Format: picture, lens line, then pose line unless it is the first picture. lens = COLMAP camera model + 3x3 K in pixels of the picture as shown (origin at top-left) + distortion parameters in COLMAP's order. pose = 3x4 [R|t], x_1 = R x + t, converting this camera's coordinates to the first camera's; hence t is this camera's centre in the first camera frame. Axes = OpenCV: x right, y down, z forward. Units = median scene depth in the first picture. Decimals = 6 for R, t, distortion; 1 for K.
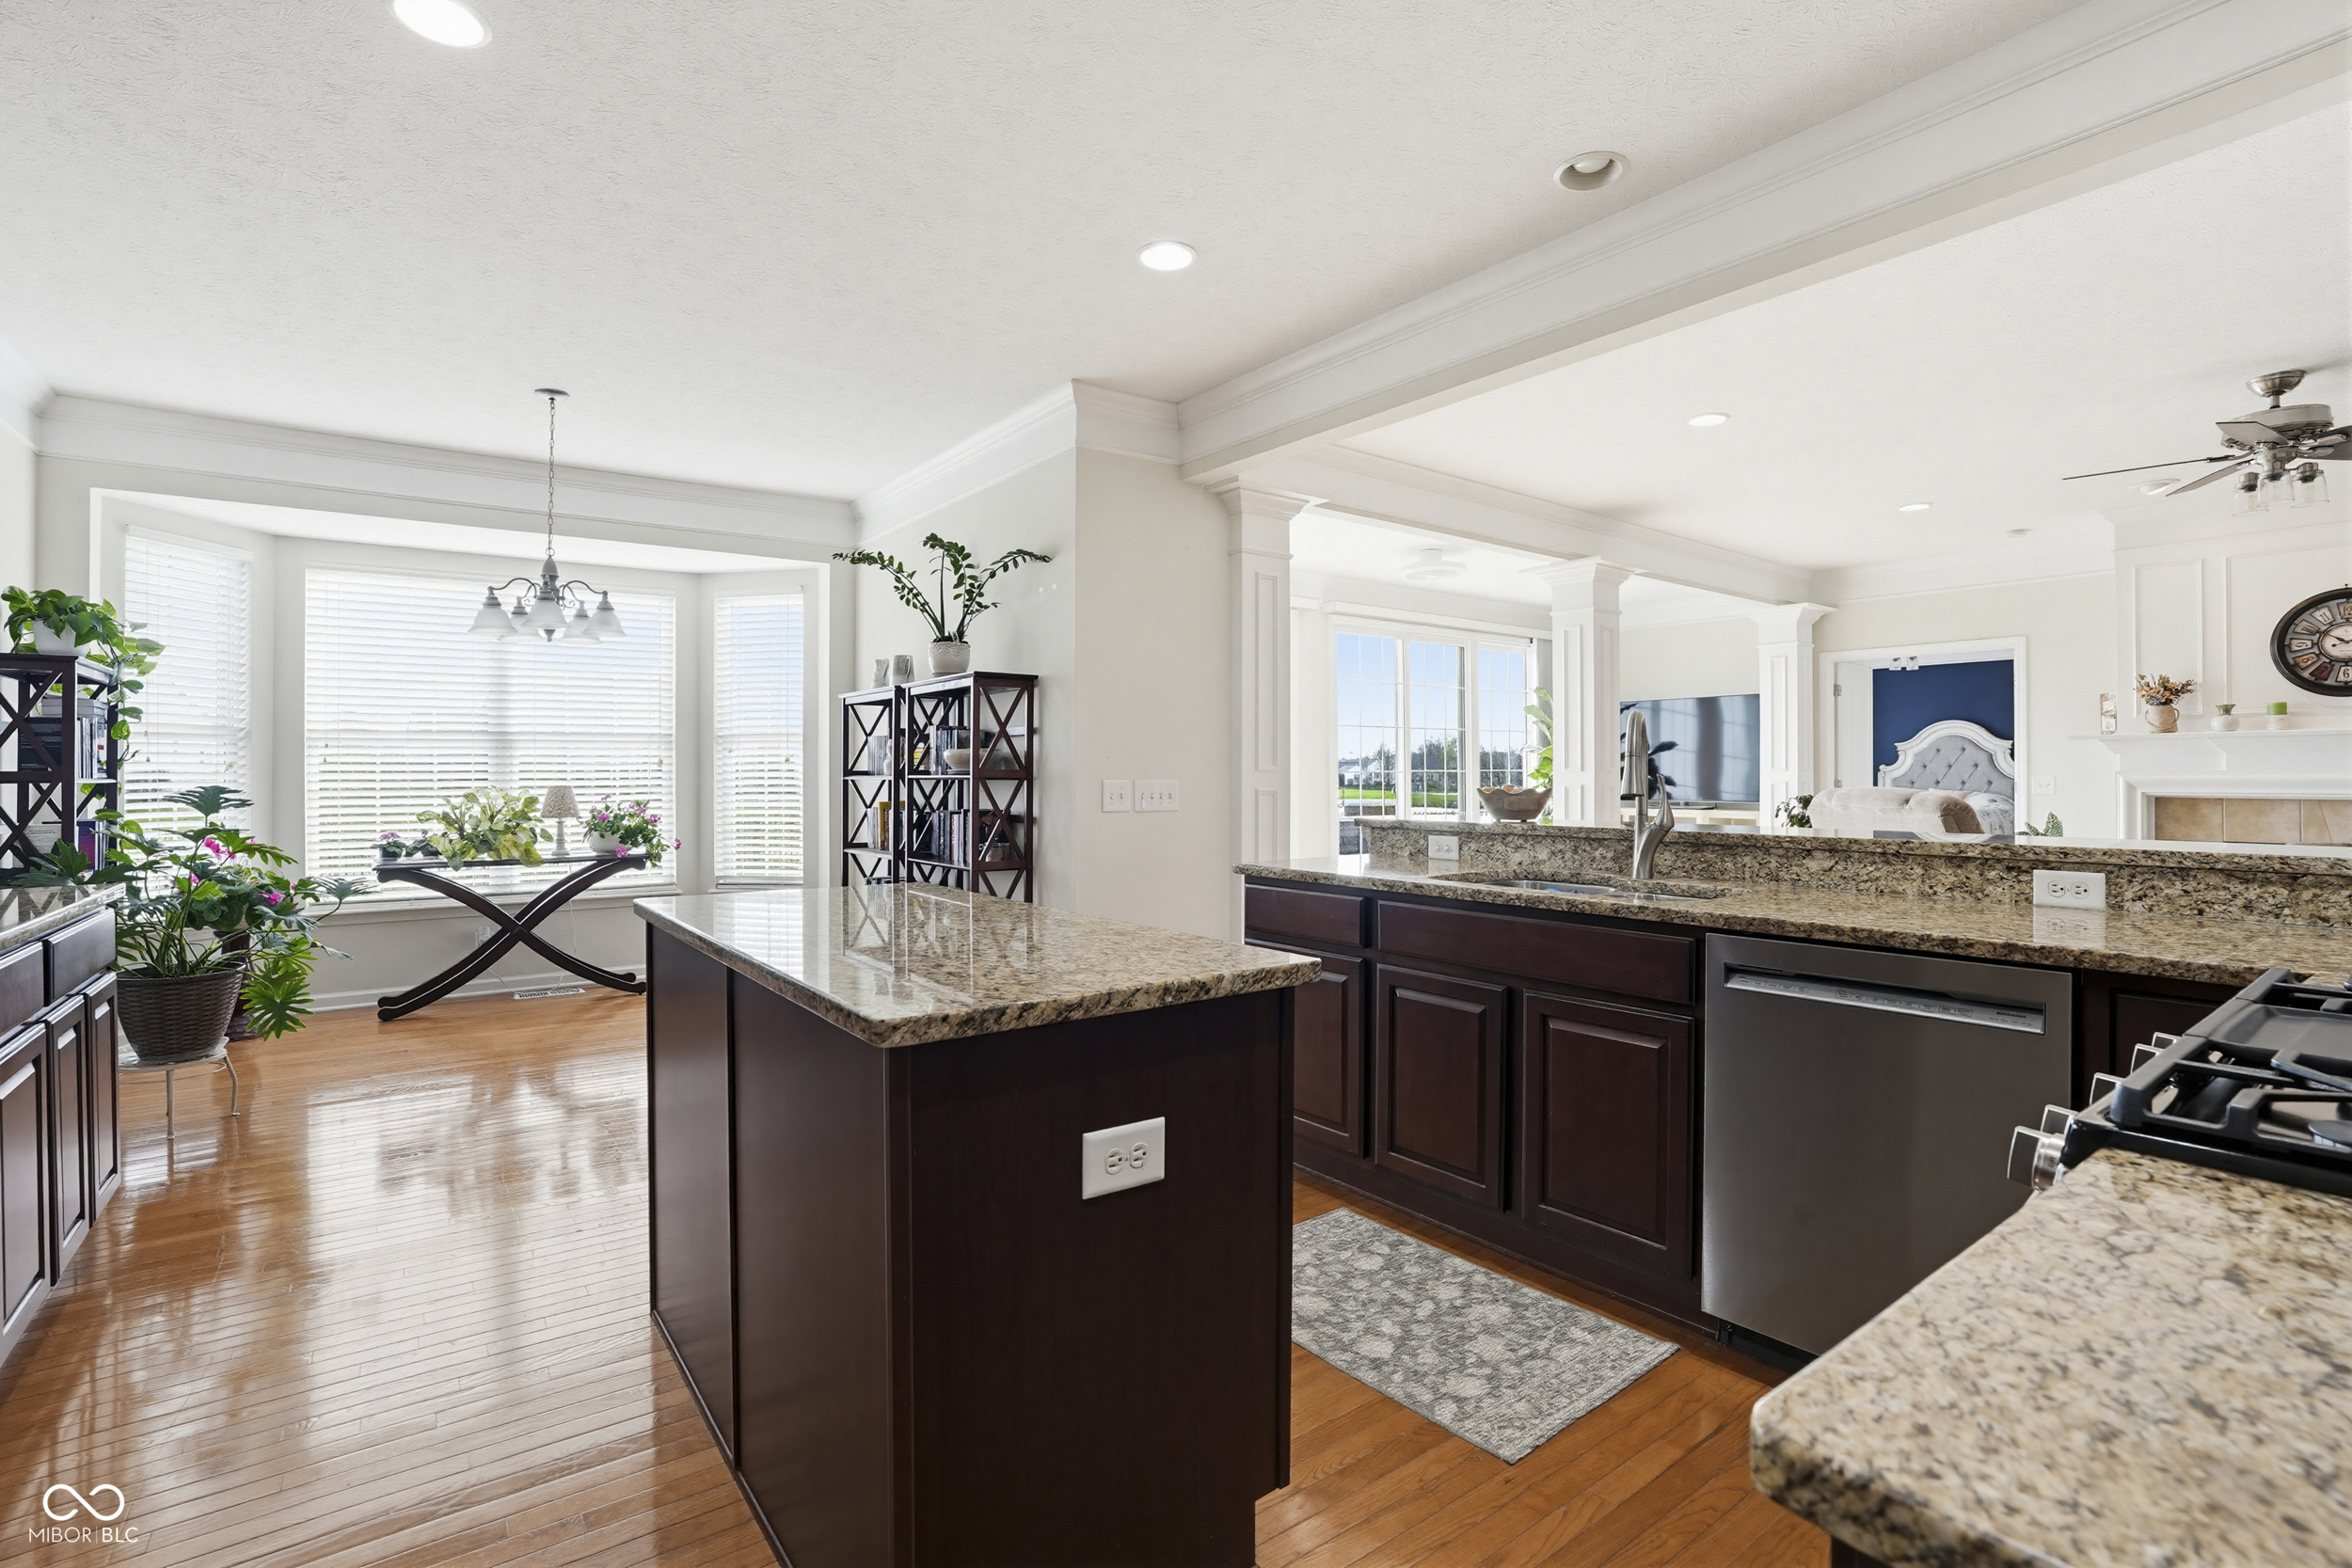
lens RADIAL K [[1094.4, 0, 1178.9], [0, 1094.4, 774.3], [0, 0, 1]] dist [-0.045822, 0.007908]
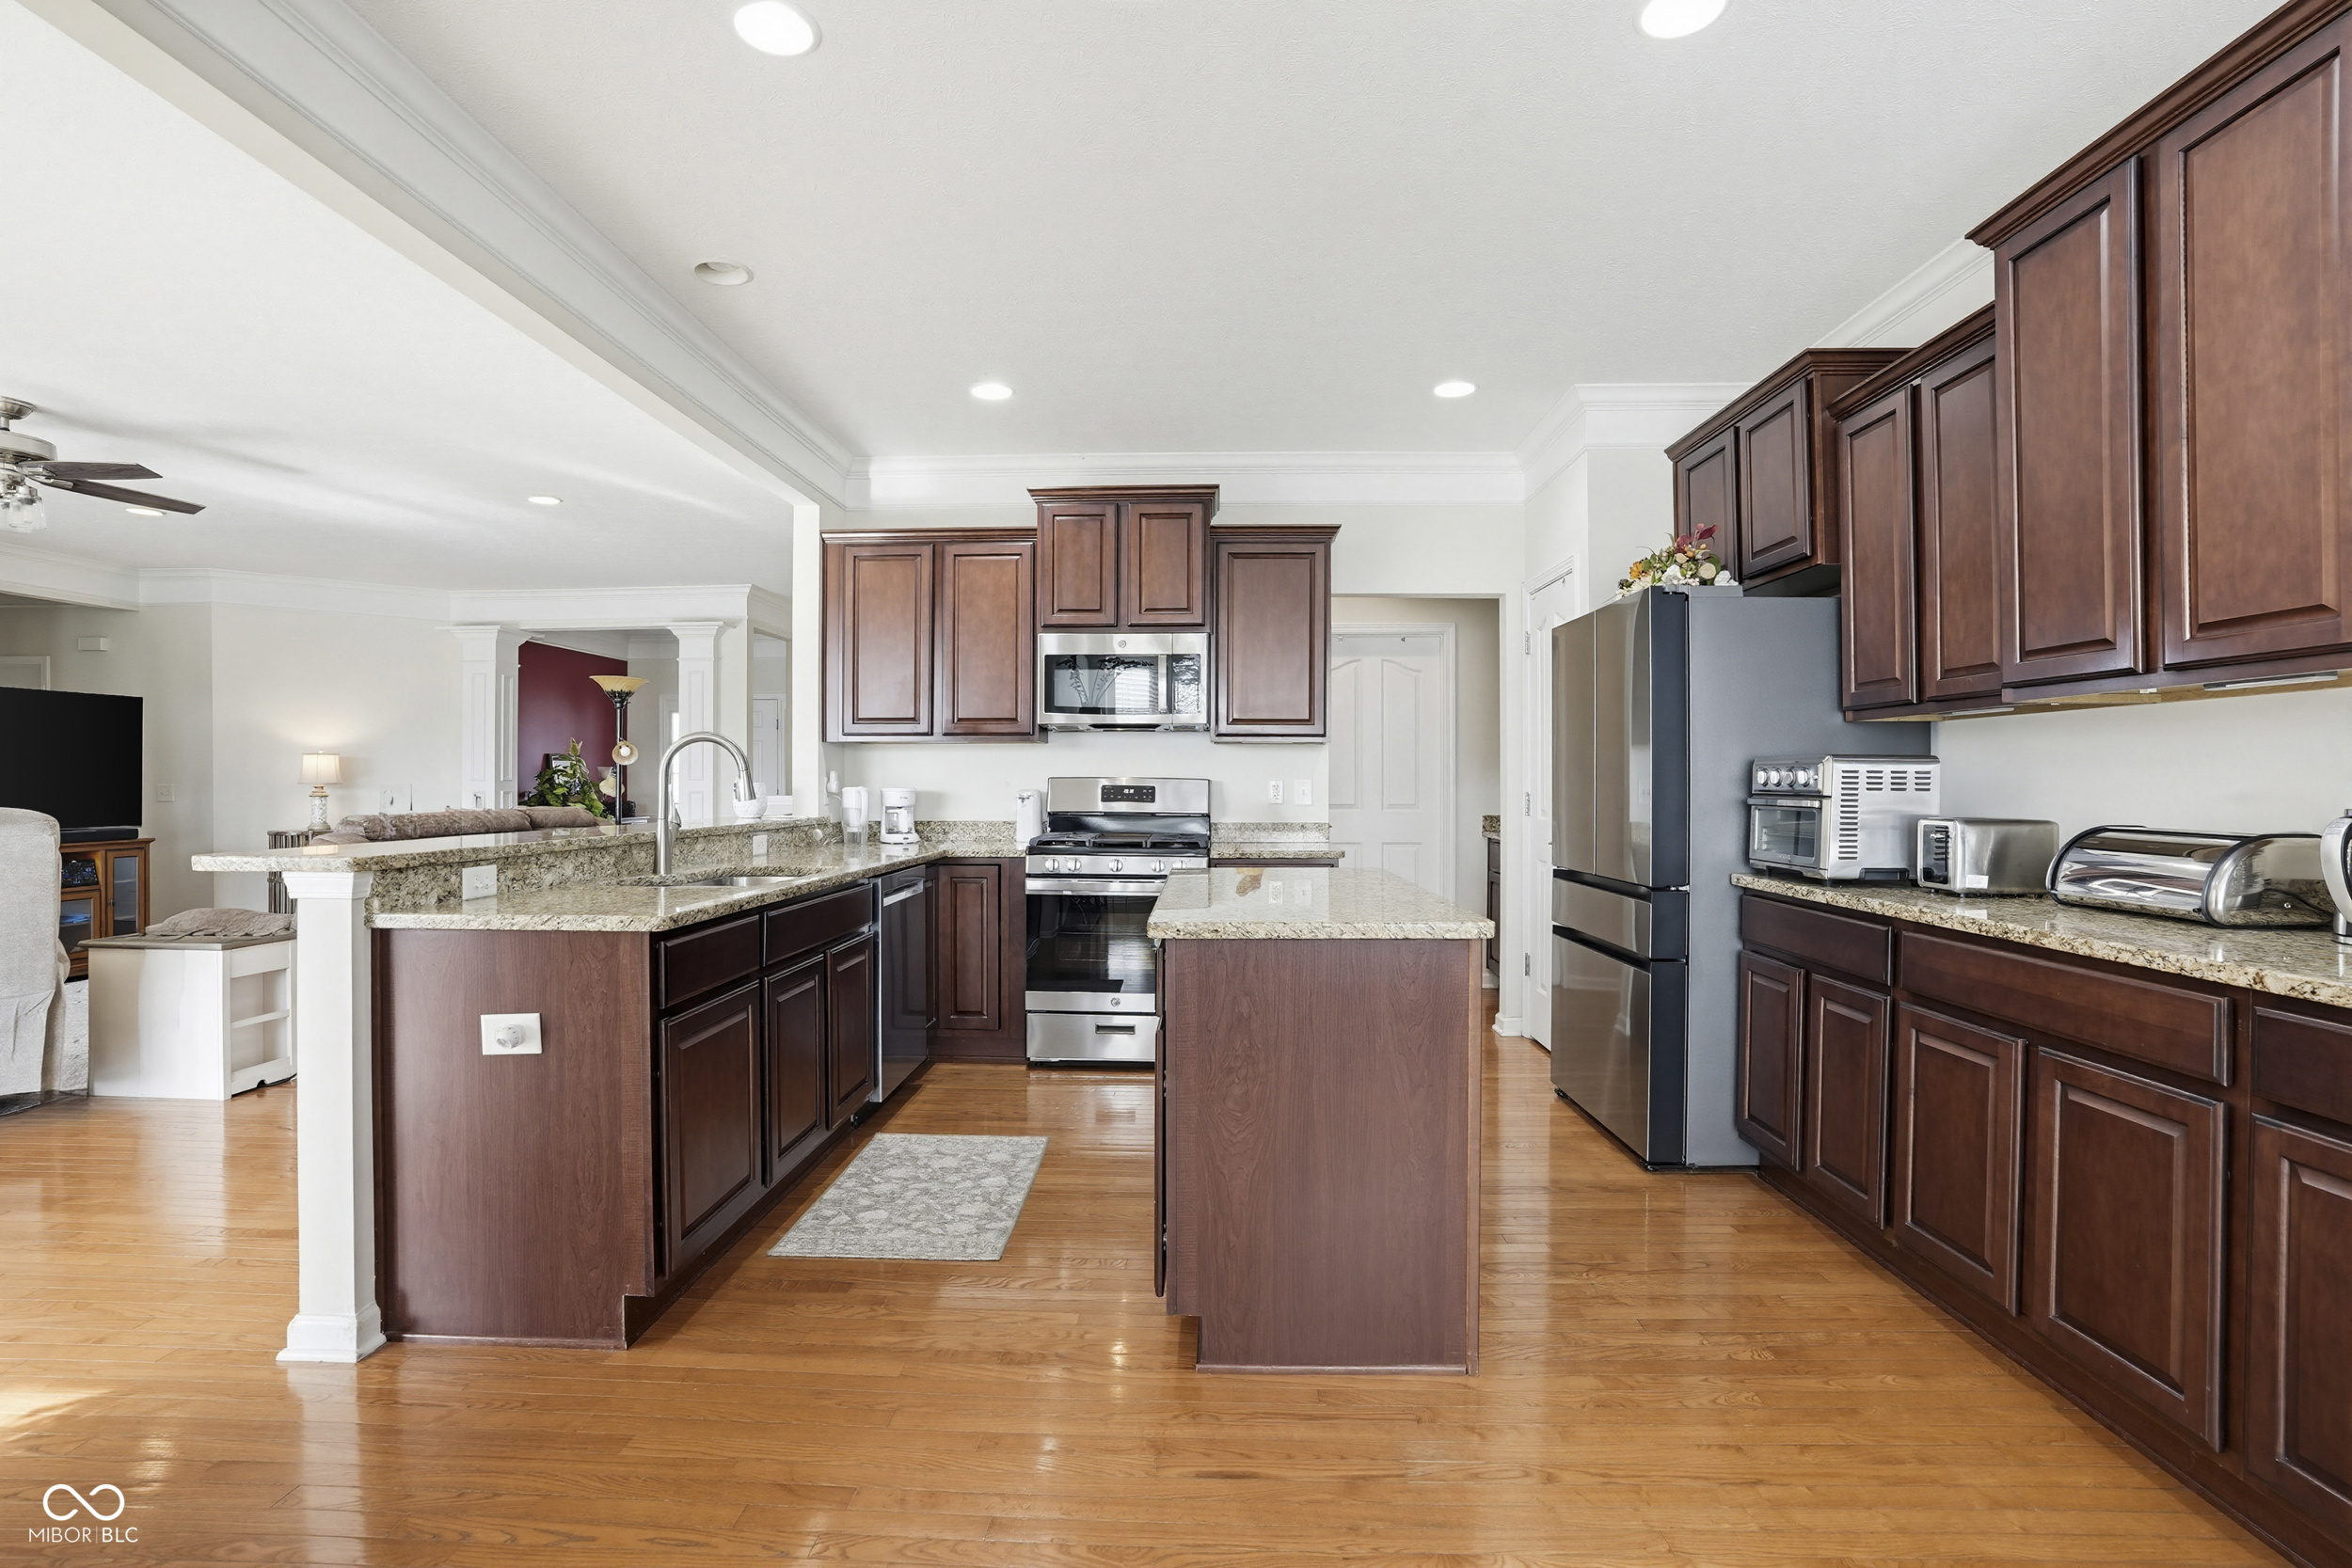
lens RADIAL K [[1094.4, 0, 1174.6], [0, 1094.4, 779.4], [0, 0, 1]] dist [-0.045822, 0.007908]
pose [[-0.777956, 0.001483, 0.628317, -0.816294], [-0.000569, 0.999995, -0.003065, -0.001758], [-0.628318, -0.002742, -0.777952, 1.759429]]
